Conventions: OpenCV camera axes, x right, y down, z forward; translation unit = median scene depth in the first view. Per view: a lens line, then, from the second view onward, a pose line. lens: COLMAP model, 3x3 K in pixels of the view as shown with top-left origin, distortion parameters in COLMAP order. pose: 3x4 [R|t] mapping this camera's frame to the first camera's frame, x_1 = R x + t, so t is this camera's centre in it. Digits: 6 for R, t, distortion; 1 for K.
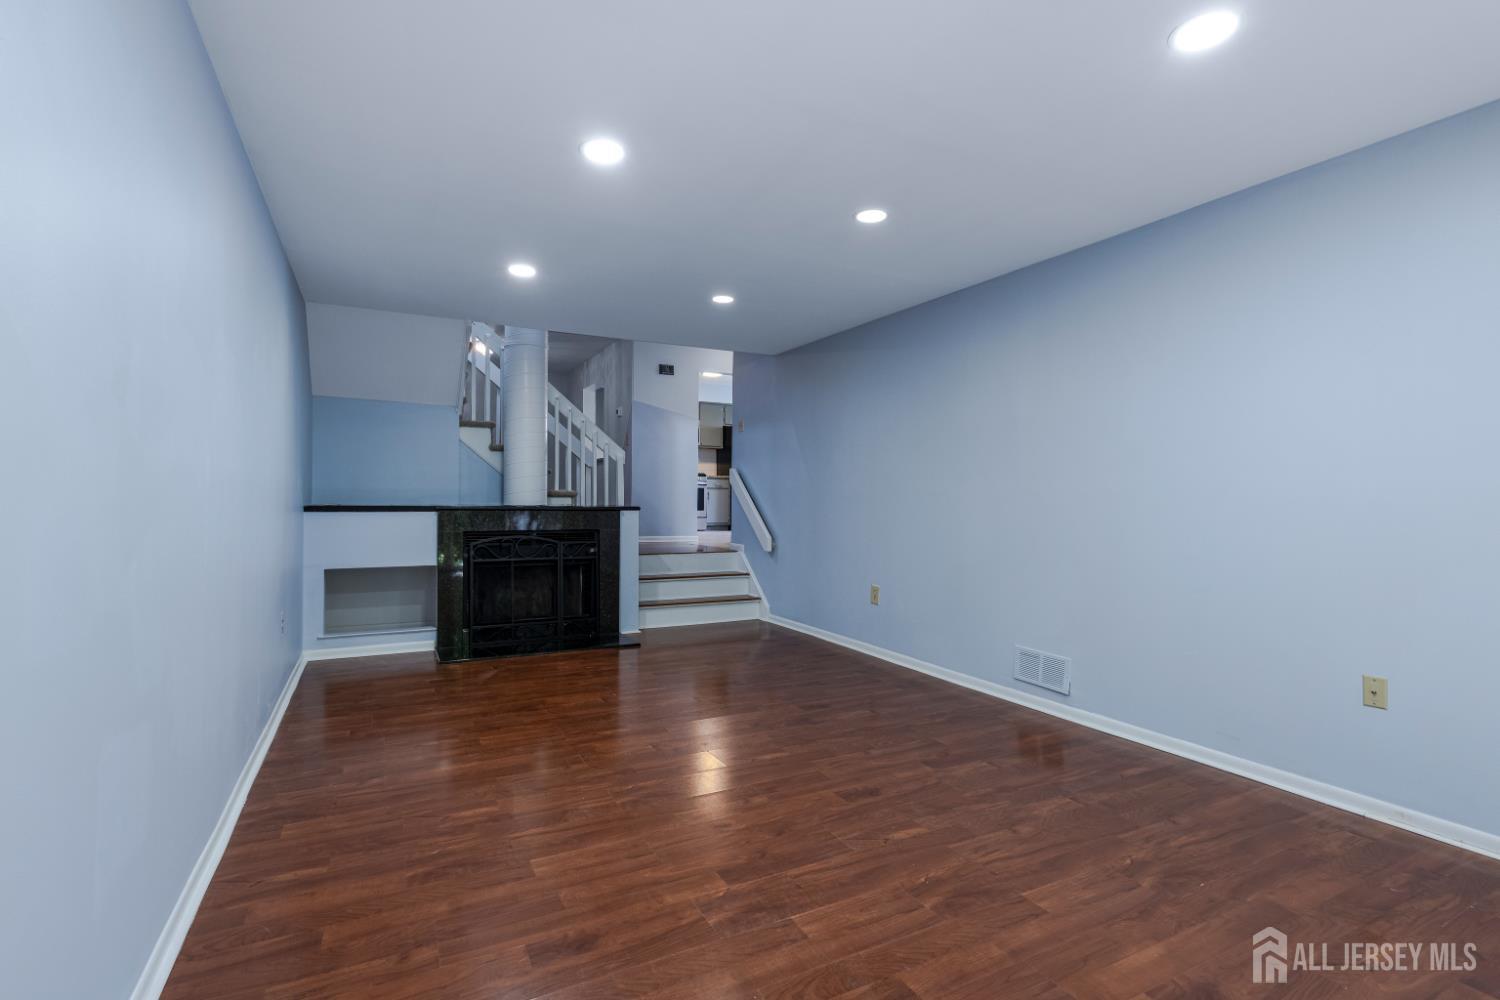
lens RADIAL K [[705.9, 0, 750.6], [0, 705.9, 498.2], [0, 0, 1]] dist [-0.004771, 0.002177]
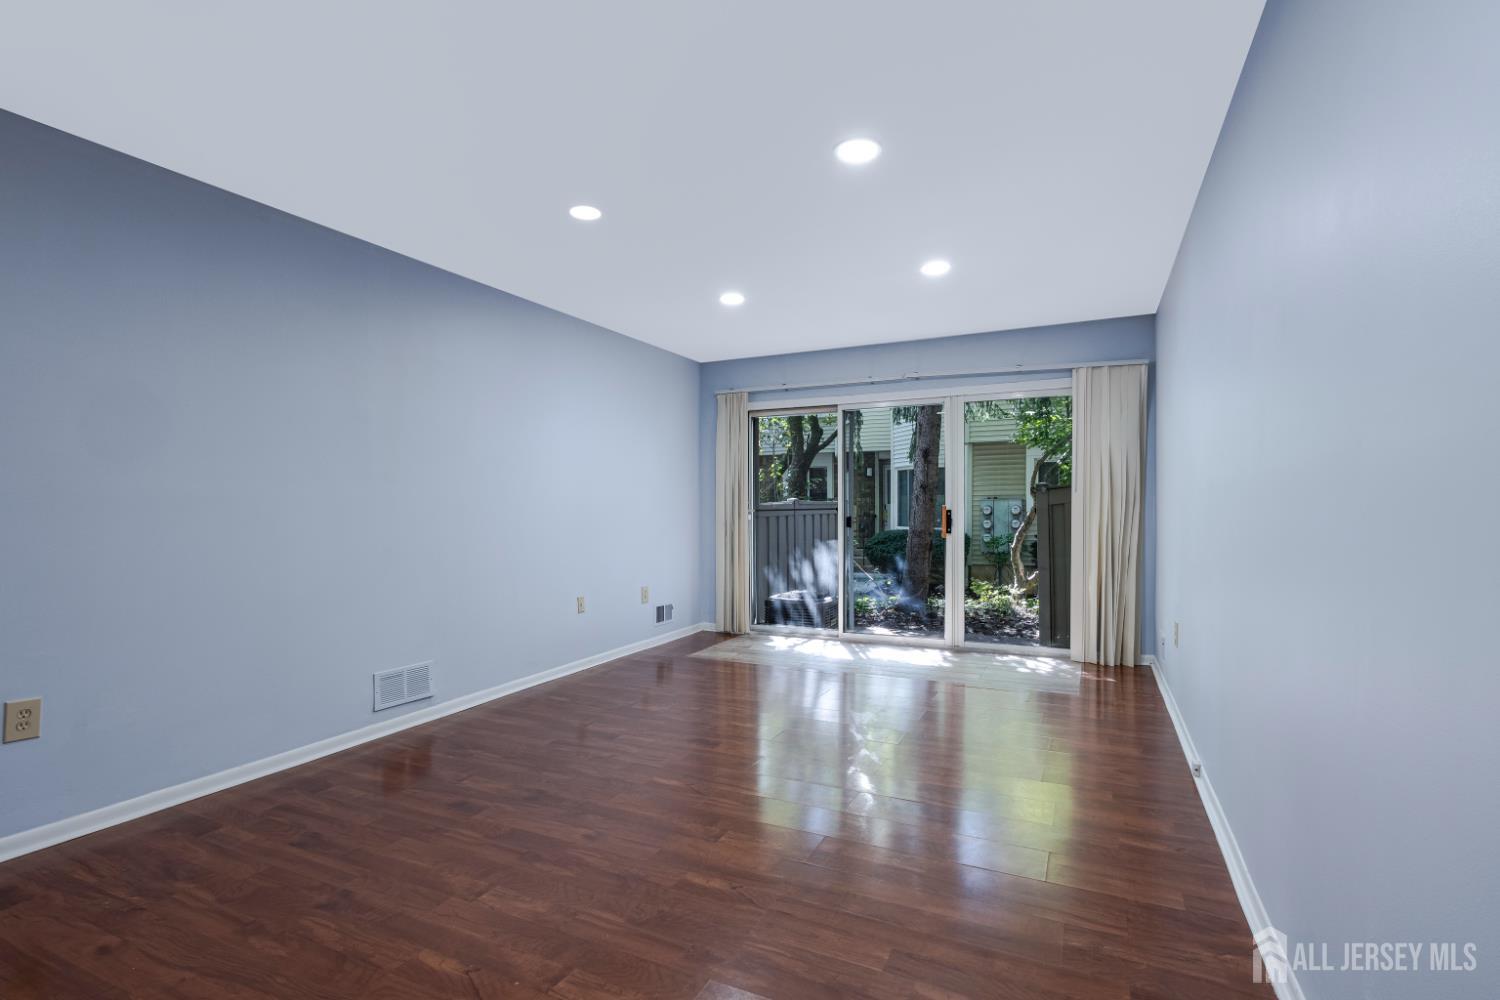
lens RADIAL K [[705.9, 0, 749.9], [0, 705.9, 500.9], [0, 0, 1]] dist [-0.004771, 0.002177]
pose [[-0.595230, -0.000442, 0.803555, -0.675315], [0.002194, 0.999995, 0.002176, -0.011135], [-0.803552, 0.003058, -0.595226, 1.255405]]
